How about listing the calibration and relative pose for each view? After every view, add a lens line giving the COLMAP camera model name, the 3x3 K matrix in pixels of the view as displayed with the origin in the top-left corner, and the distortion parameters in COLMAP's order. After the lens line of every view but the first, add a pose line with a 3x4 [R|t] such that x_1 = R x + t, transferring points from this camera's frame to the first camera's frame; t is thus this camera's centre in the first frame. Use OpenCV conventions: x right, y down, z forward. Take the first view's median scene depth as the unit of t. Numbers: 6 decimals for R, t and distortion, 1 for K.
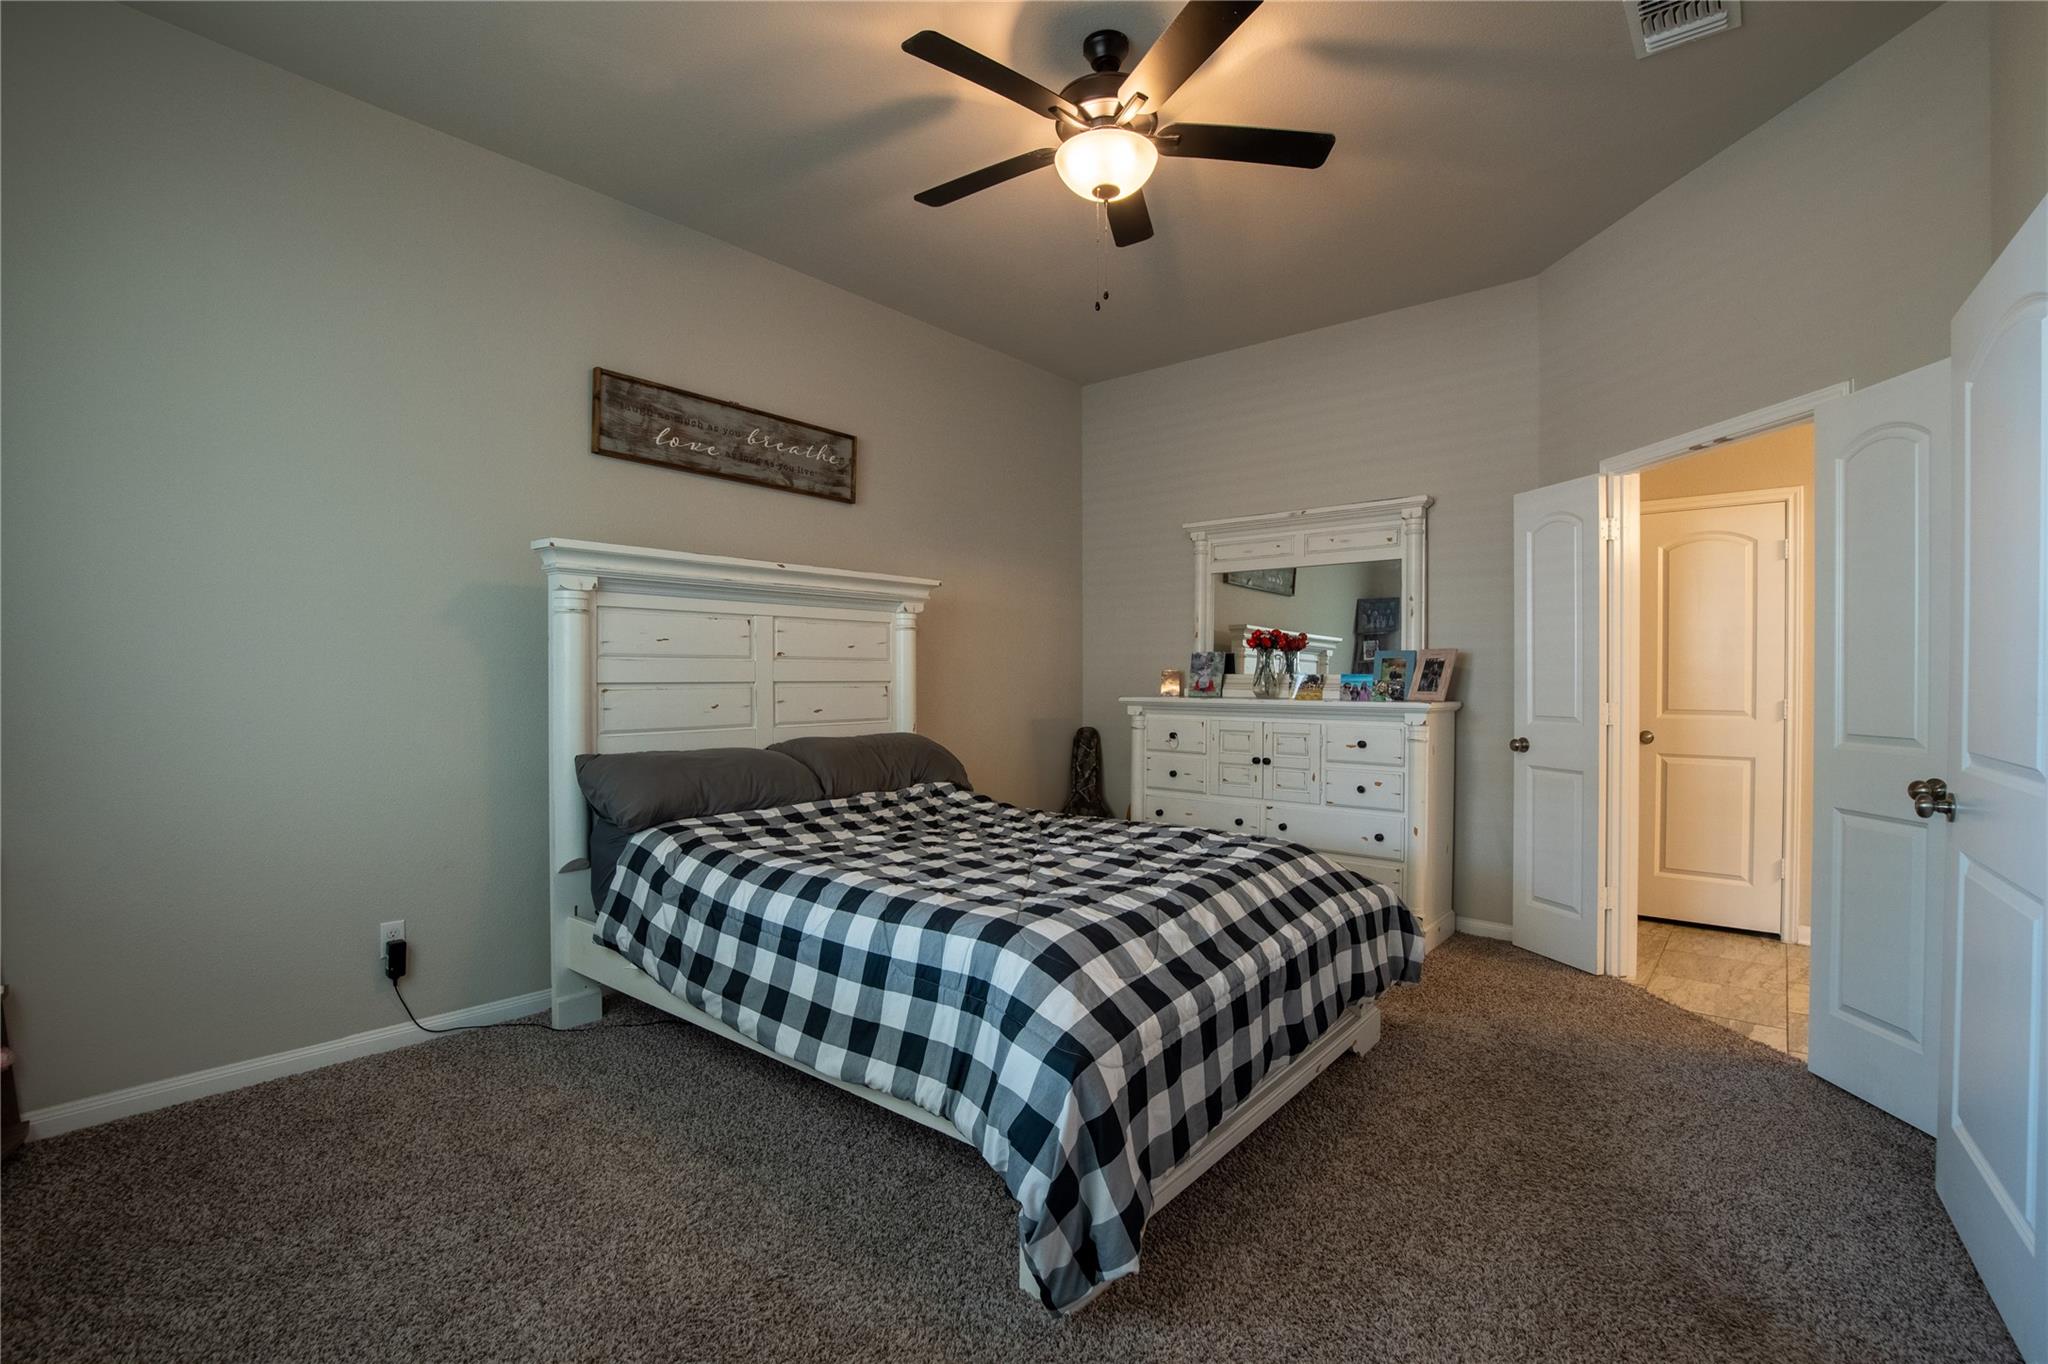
lens RADIAL K [[912.6, 0, 1022.3], [0, 912.6, 685.1], [0, 0, 1]] dist [-0.044493, 0.010477]
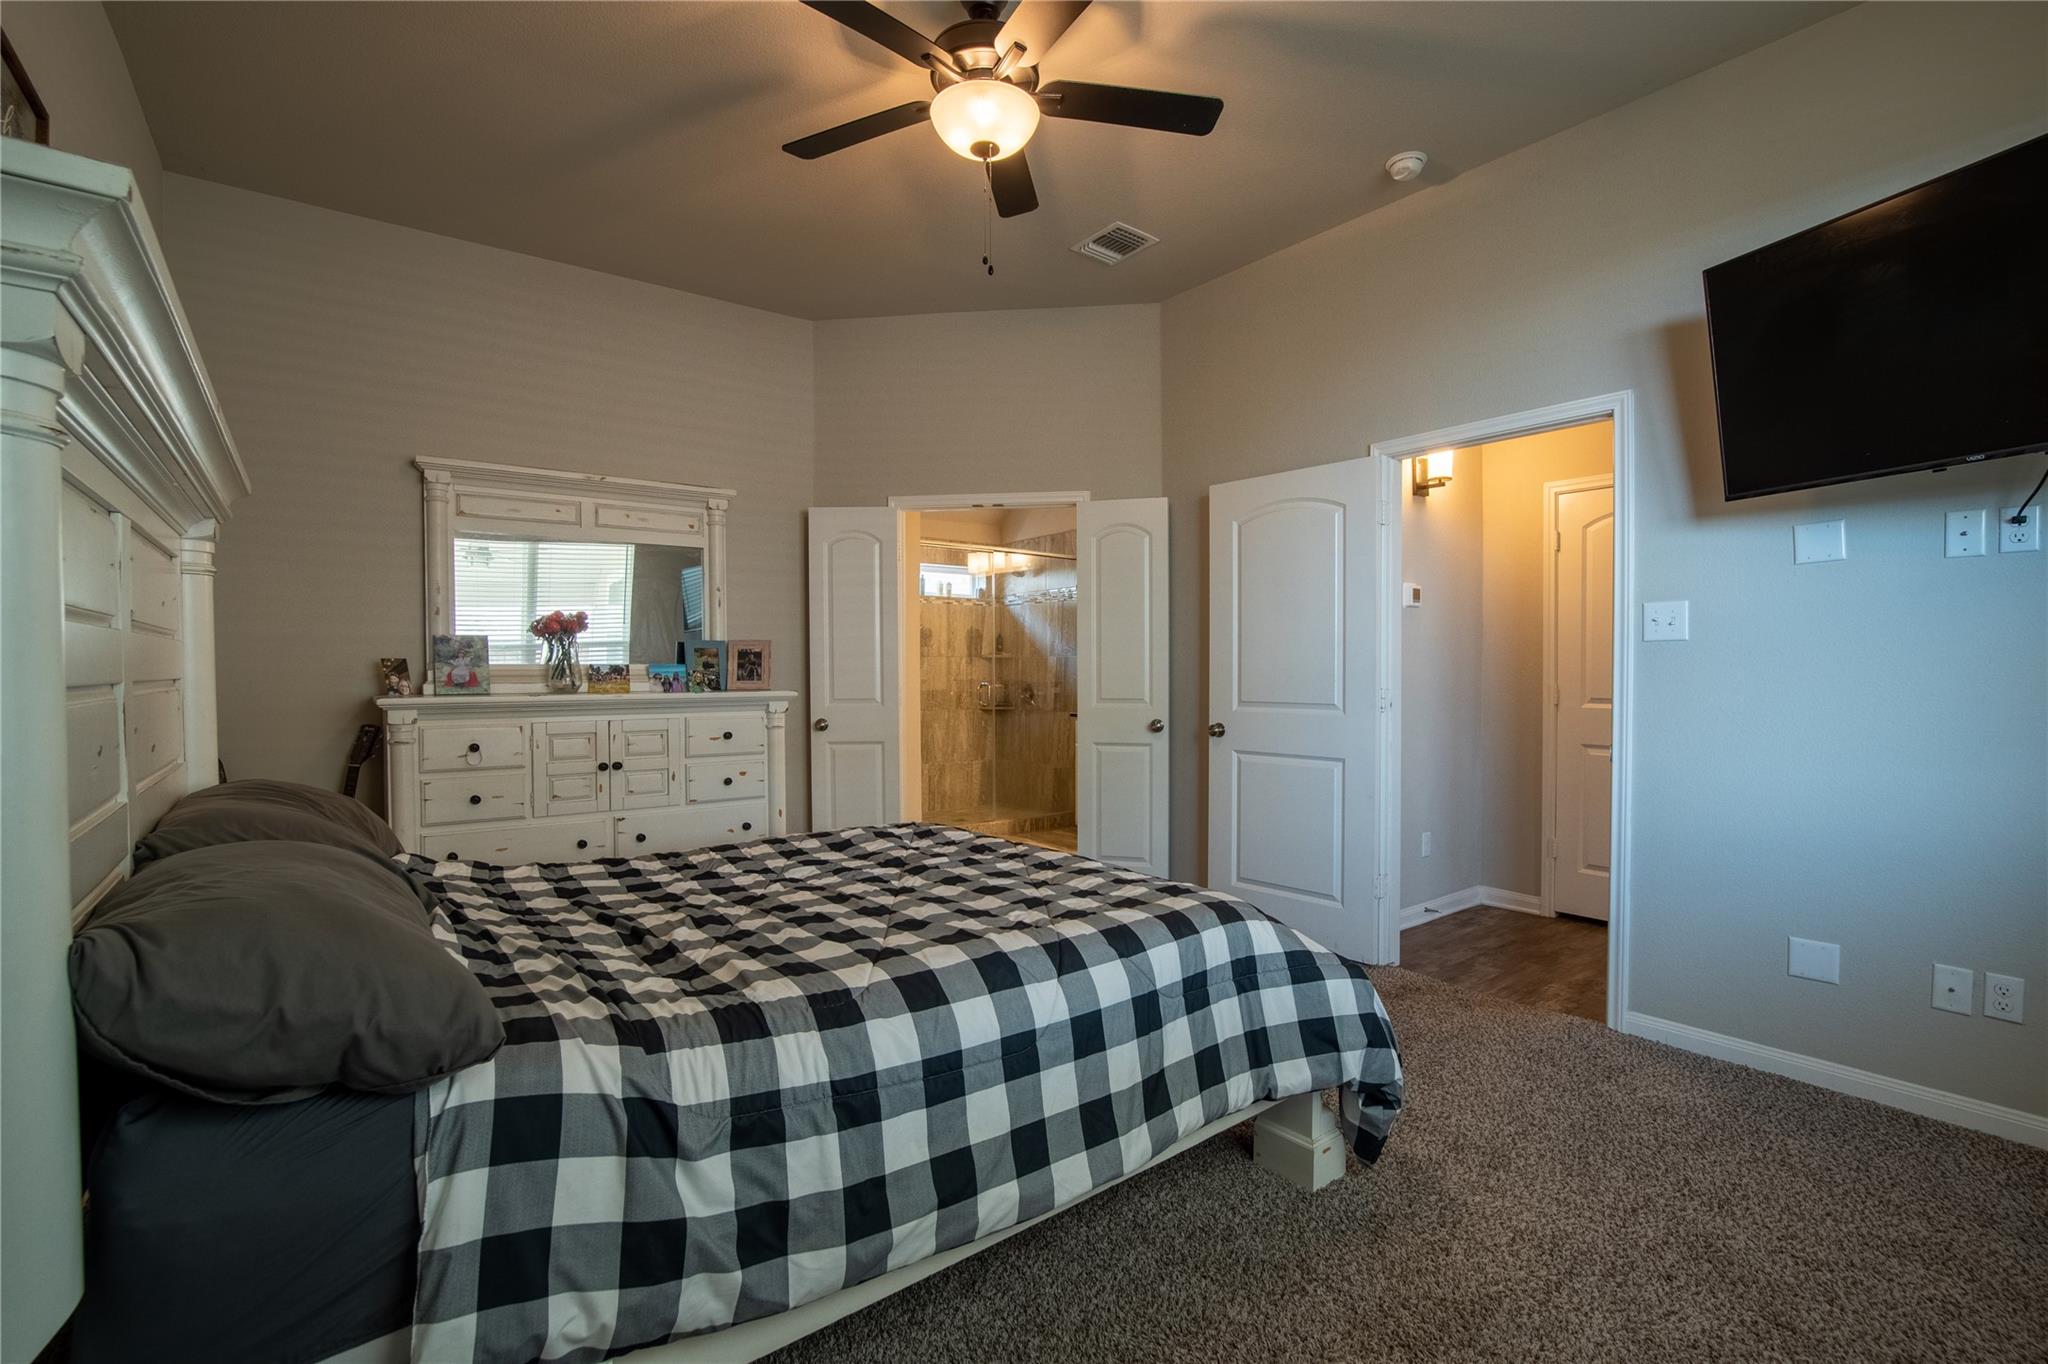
lens RADIAL K [[912.6, 0, 1022.3], [0, 912.6, 685.1], [0, 0, 1]] dist [-0.044493, 0.010477]
pose [[0.215676, -0.020774, 0.976244, -0.486352], [0.014309, 0.999734, 0.018113, -0.002180], [-0.976360, 0.010062, 0.215915, 0.451881]]
